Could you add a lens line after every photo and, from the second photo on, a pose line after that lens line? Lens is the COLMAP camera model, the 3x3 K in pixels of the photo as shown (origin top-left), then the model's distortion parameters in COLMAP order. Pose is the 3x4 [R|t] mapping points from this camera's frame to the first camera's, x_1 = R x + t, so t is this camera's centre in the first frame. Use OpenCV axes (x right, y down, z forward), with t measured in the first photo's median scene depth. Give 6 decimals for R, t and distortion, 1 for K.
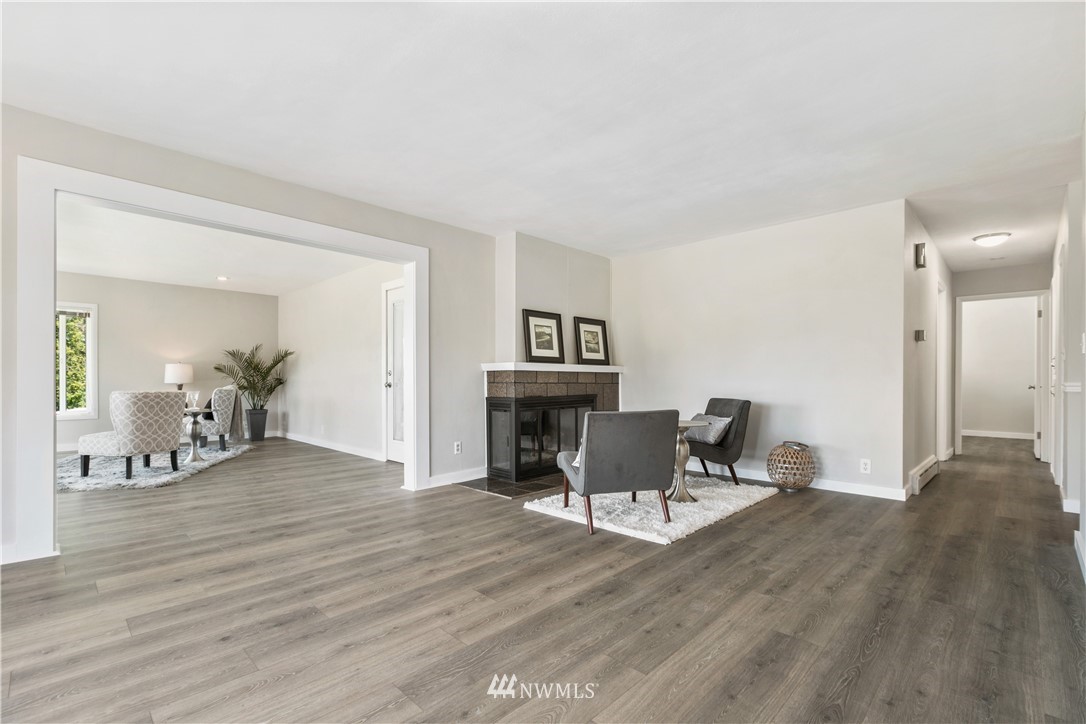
lens RADIAL K [[490.1, 0, 540.9], [0, 490.1, 380.7], [0, 0, 1]] dist [-0.000937, 0.000028]
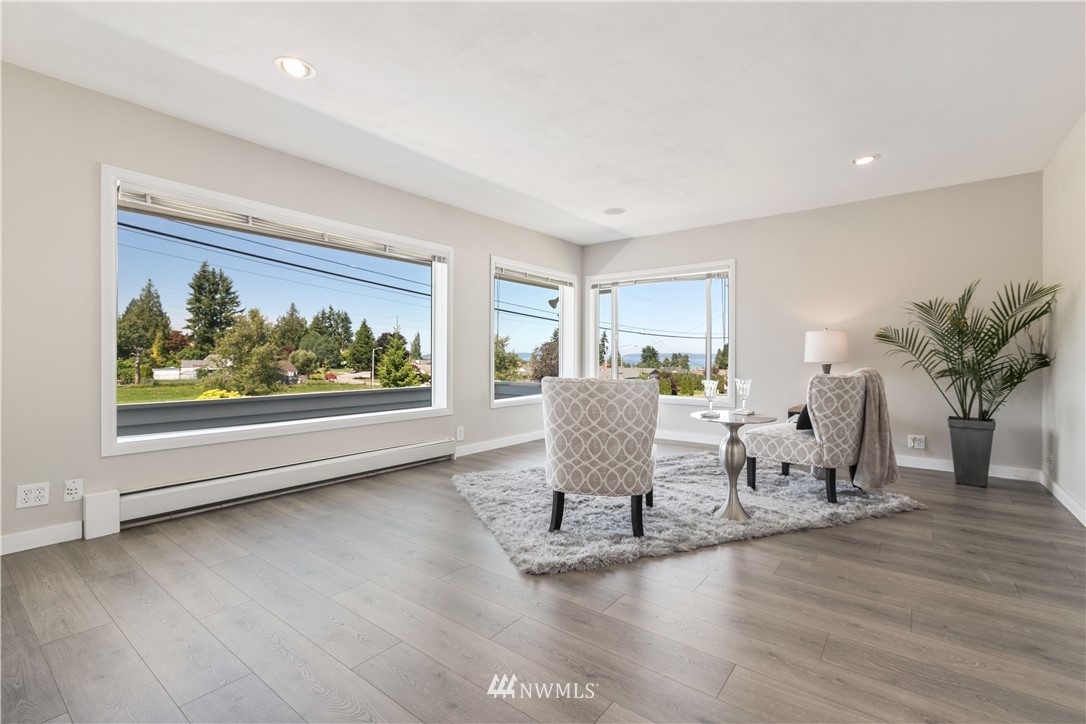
lens RADIAL K [[478.7, 0, 553.4], [0, 478.7, 361.0], [0, 0, 1]] dist [-0.002168, 0.000226]
pose [[0.116779, 0.007087, -0.993133, -0.252708], [-0.000428, 0.999975, 0.007086, -0.001168], [0.993158, -0.000403, 0.116779, 0.826492]]
